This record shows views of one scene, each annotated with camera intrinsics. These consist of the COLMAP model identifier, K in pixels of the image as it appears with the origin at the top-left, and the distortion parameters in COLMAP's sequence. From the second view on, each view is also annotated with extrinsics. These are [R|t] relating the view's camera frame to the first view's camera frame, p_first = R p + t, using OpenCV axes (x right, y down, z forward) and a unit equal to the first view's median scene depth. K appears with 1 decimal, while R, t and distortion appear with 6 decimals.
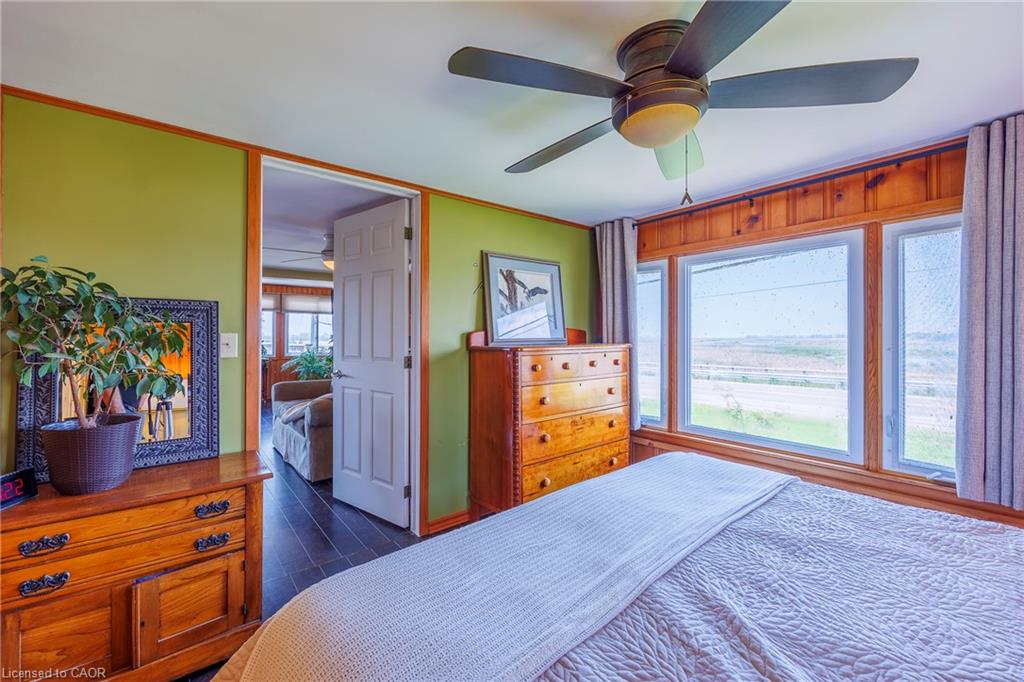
lens RADIAL K [[415.3, 0, 510.3], [0, 415.3, 337.2], [0, 0, 1]] dist [0.000104, 0.000489]
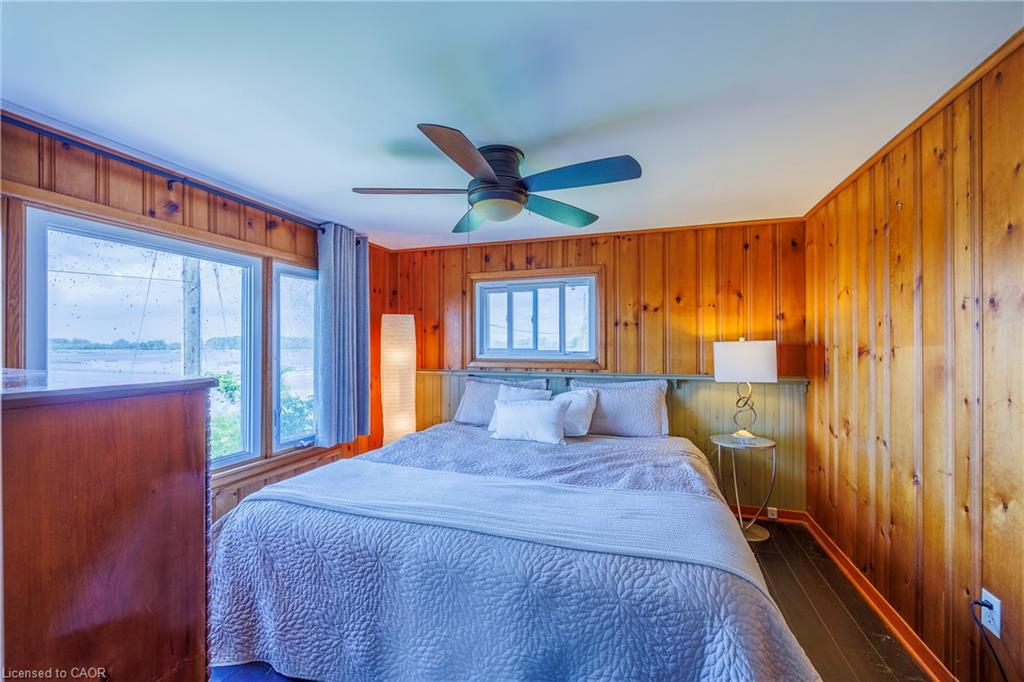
lens RADIAL K [[415.3, 0, 511.2], [0, 415.3, 344.0], [0, 0, 1]] dist [0.000104, 0.000489]
pose [[-0.525495, 0.008535, 0.850754, -0.520800], [0.007016, 0.999959, -0.005698, -0.002670], [-0.850767, 0.002975, -0.525534, 0.969959]]
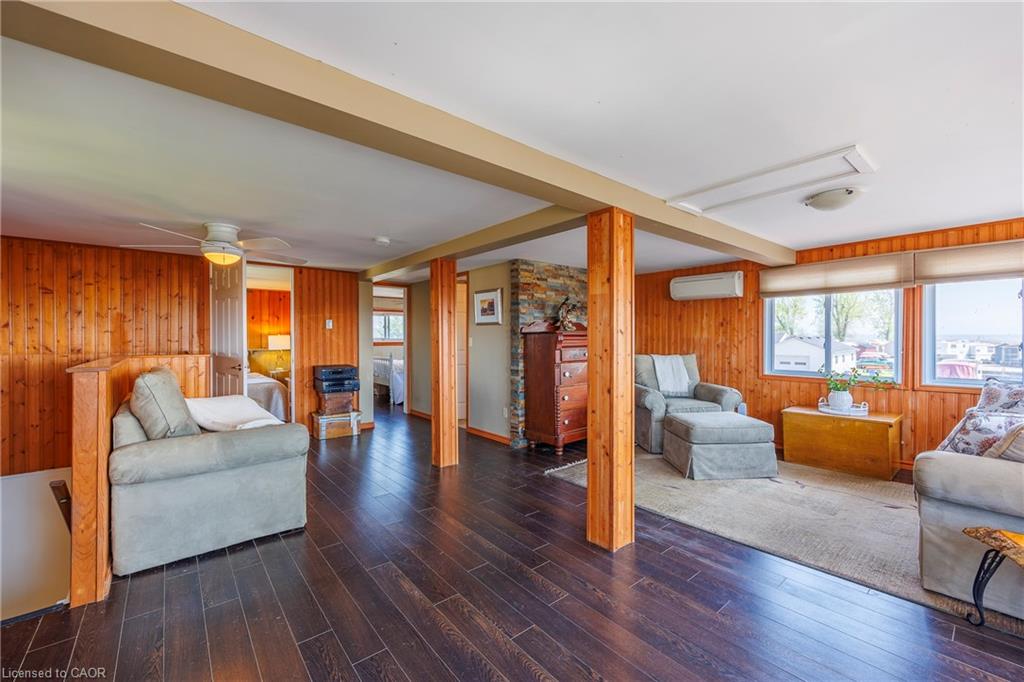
lens RADIAL K [[415.3, 0, 509.8], [0, 415.3, 342.0], [0, 0, 1]] dist [0.000104, 0.000489]
pose [[-0.999966, 0.006248, 0.005440, -1.177680], [0.006274, 0.999969, 0.004832, 0.018550], [-0.005409, 0.004866, -0.999974, 2.132067]]
